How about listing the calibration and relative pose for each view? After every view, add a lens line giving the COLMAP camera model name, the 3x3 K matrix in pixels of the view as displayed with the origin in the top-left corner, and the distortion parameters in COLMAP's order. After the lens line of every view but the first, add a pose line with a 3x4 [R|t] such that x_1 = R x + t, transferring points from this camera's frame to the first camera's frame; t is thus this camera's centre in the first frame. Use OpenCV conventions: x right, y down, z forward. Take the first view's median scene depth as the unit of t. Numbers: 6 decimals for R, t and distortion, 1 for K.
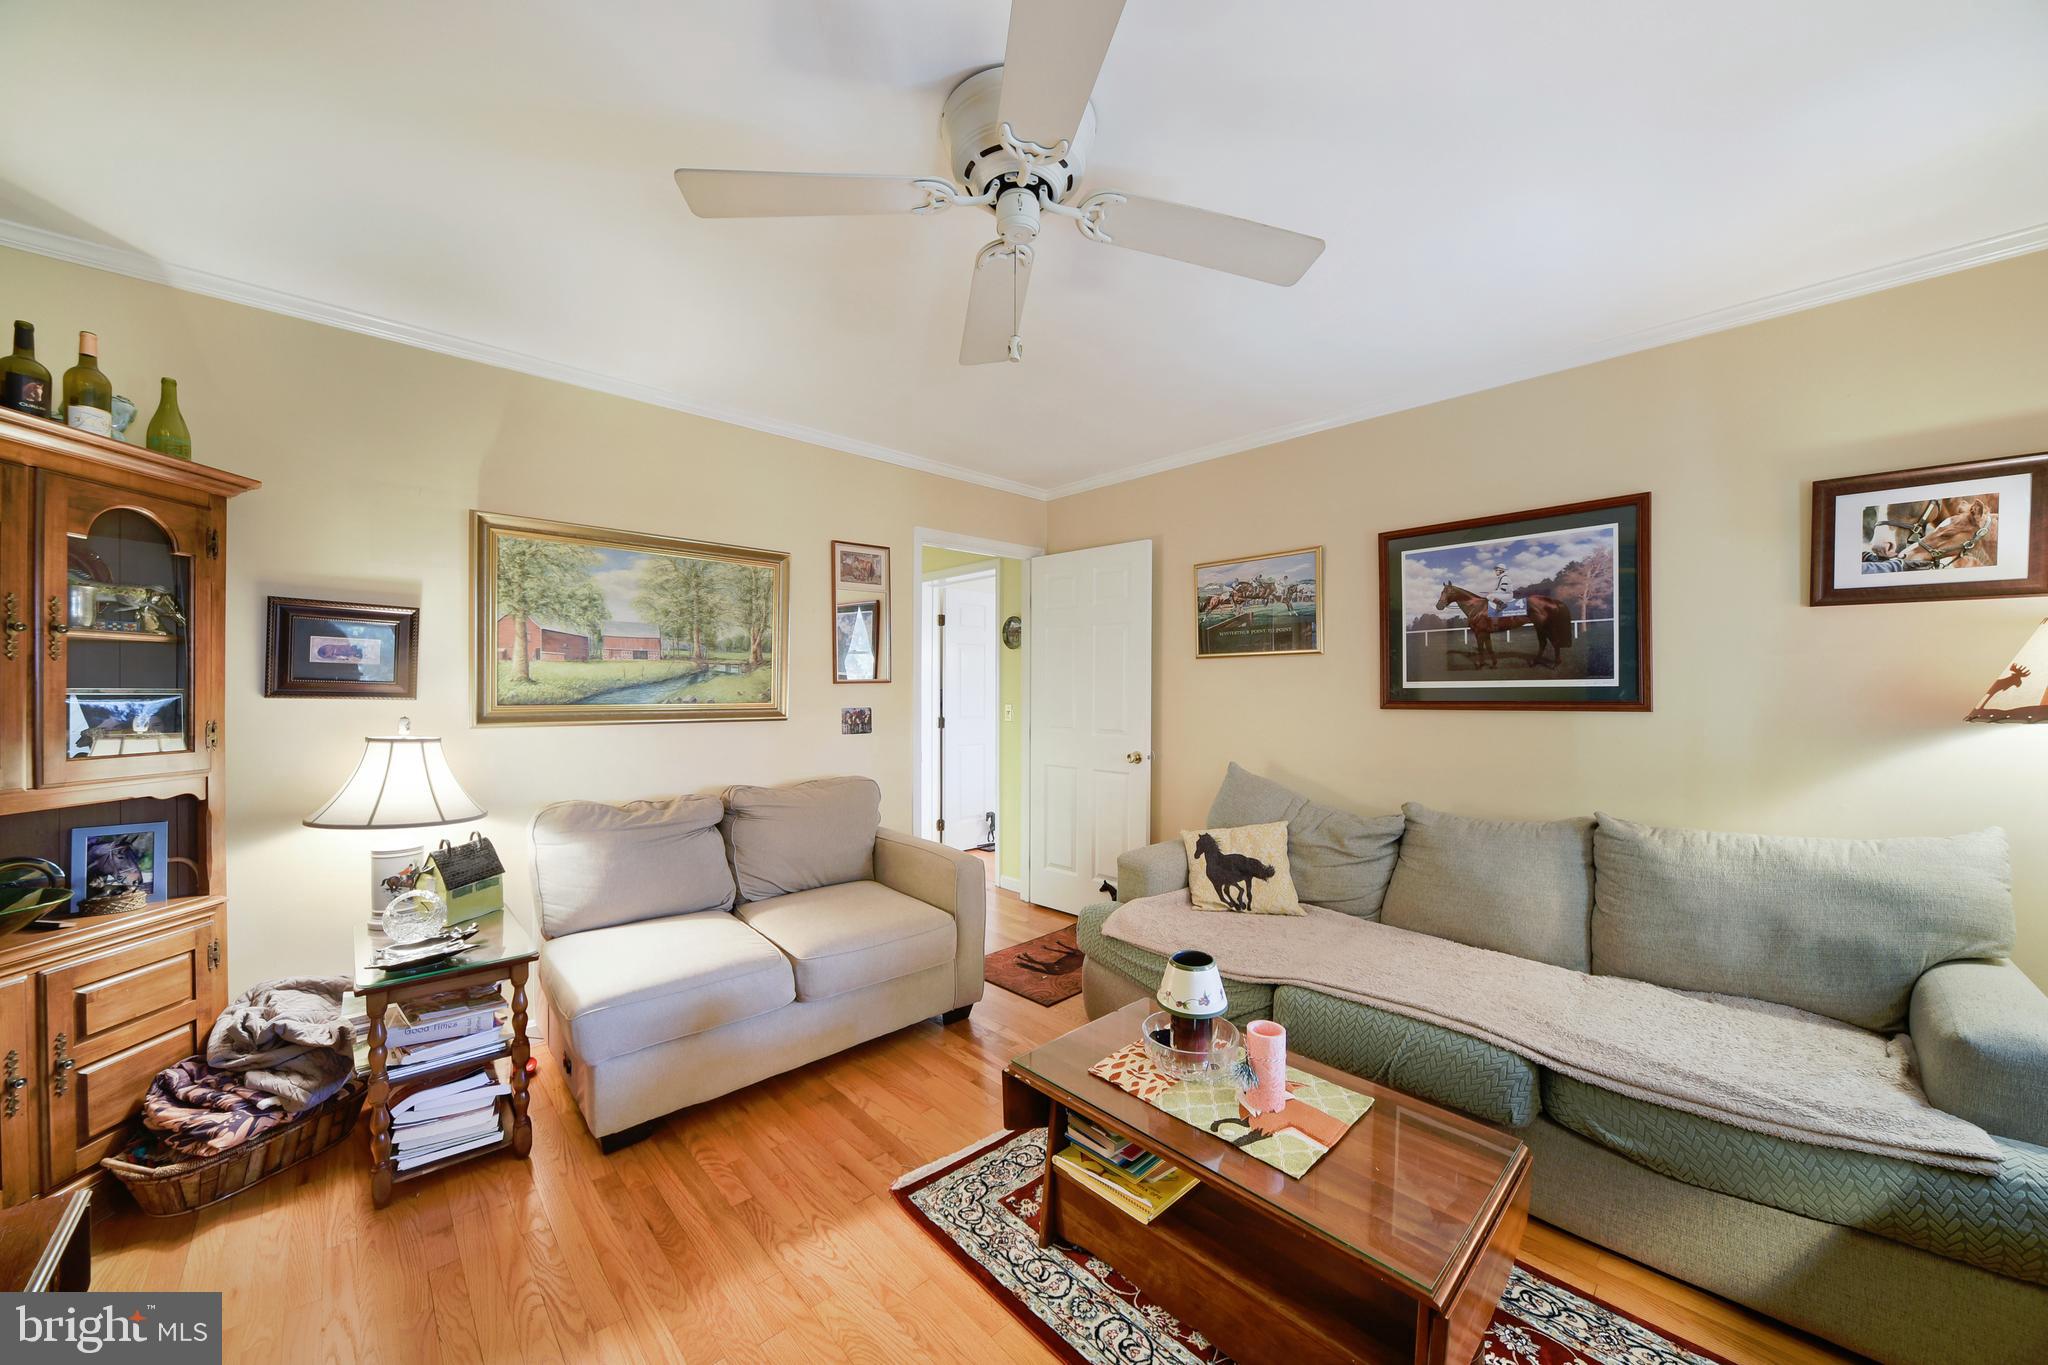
lens RADIAL K [[716.6, 0, 1024.0], [0, 716.6, 682.5], [0, 0, 1]] dist [-0.002969, -0.000218]
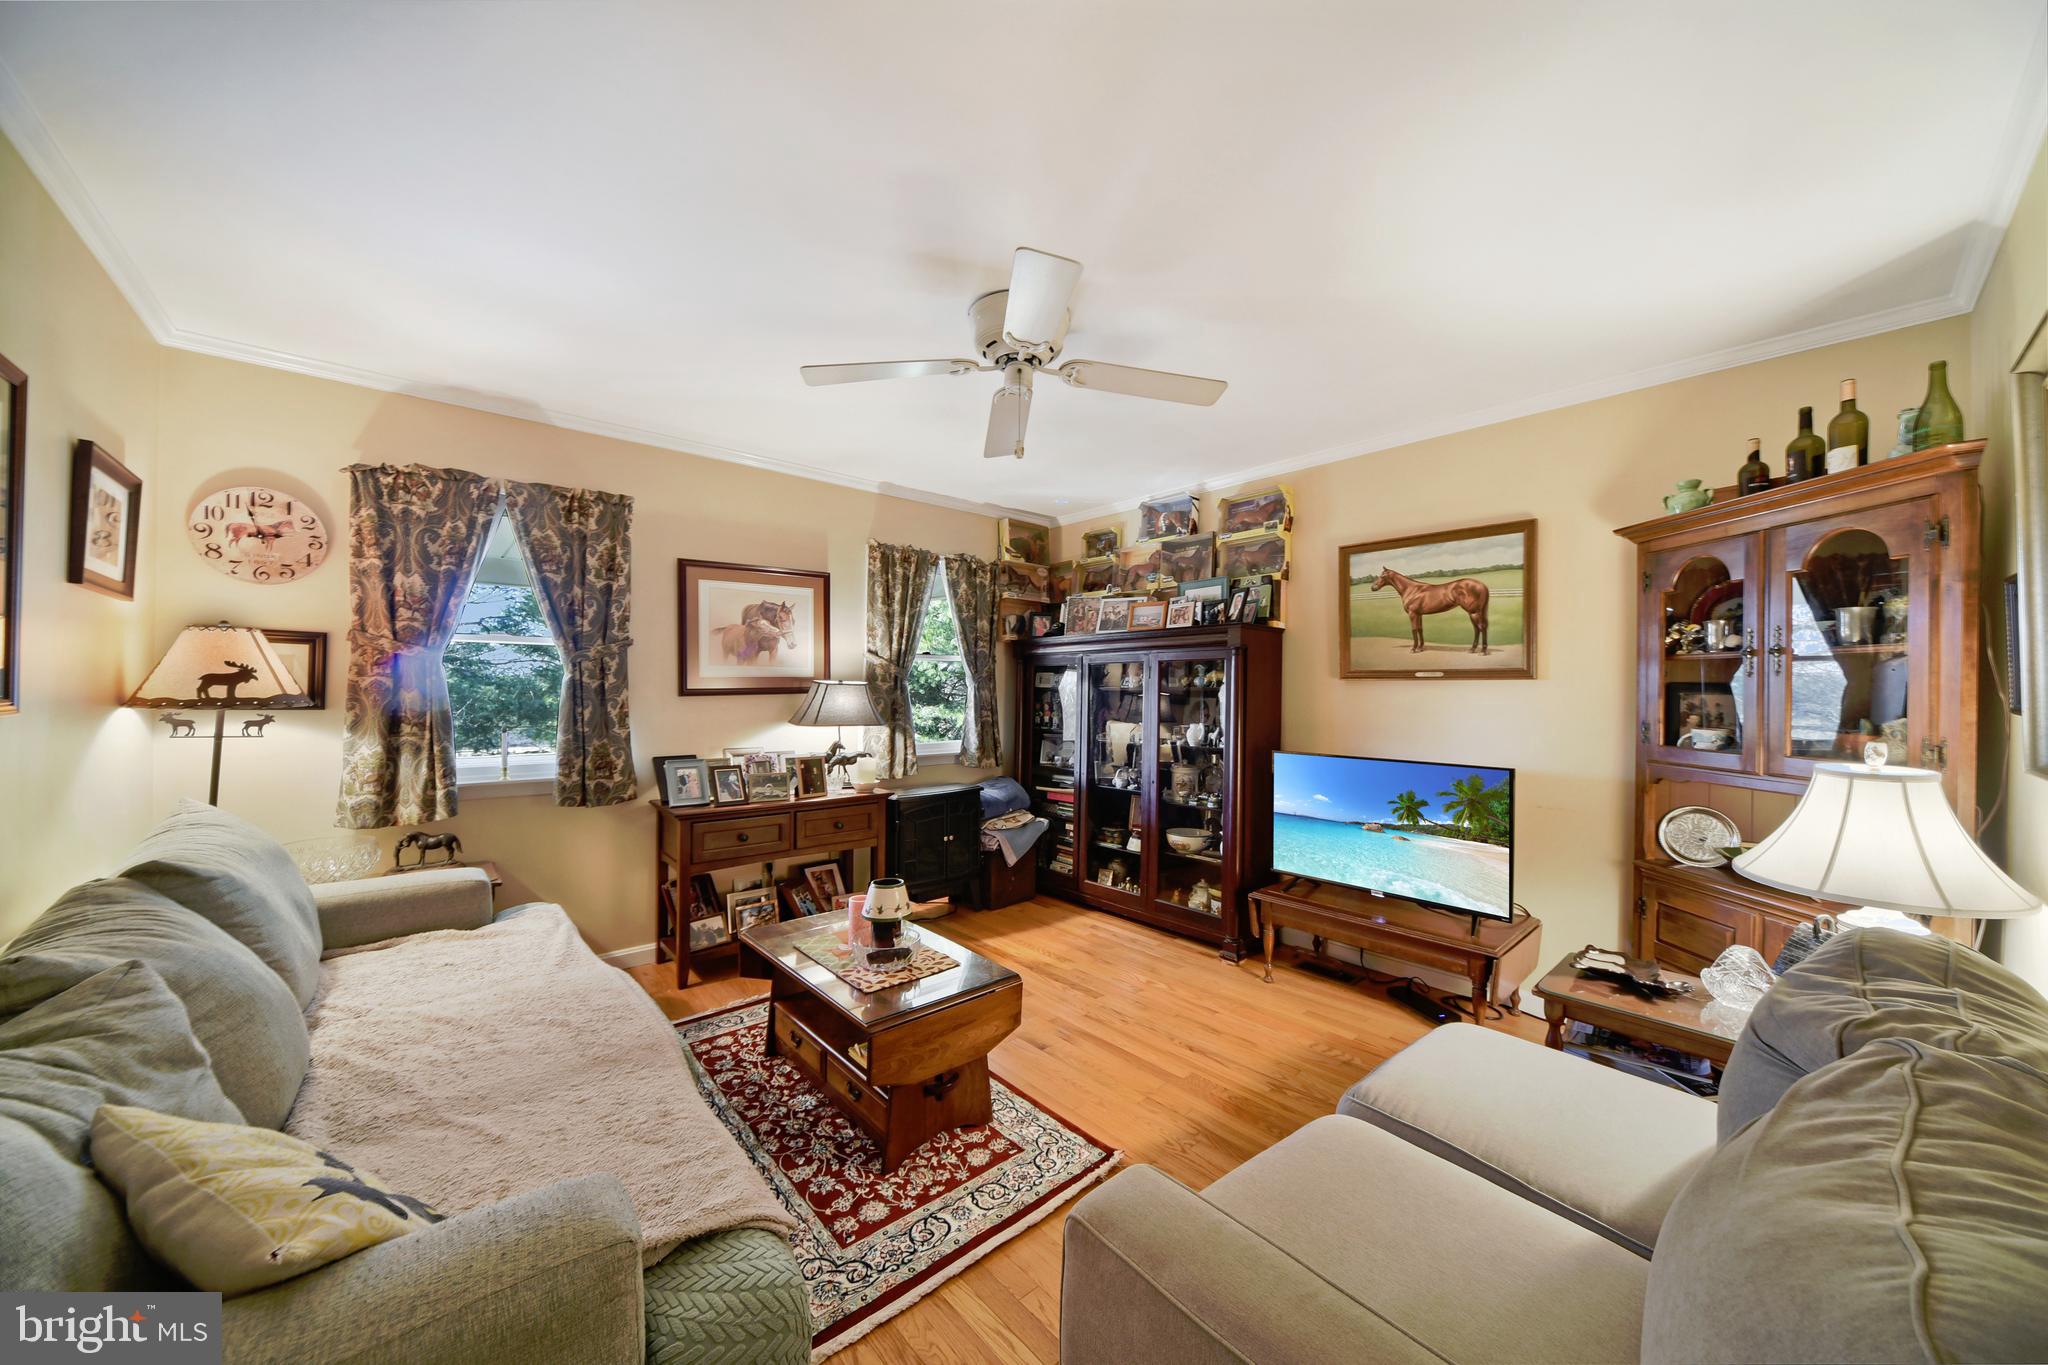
lens RADIAL K [[716.6, 0, 1029.1], [0, 716.6, 679.9], [0, 0, 1]] dist [-0.002969, -0.000218]
pose [[-0.999203, -0.009801, 0.038686, -0.079059], [-0.009906, 0.999948, -0.002500, -0.008863], [-0.038659, -0.002881, -0.999248, 2.116613]]
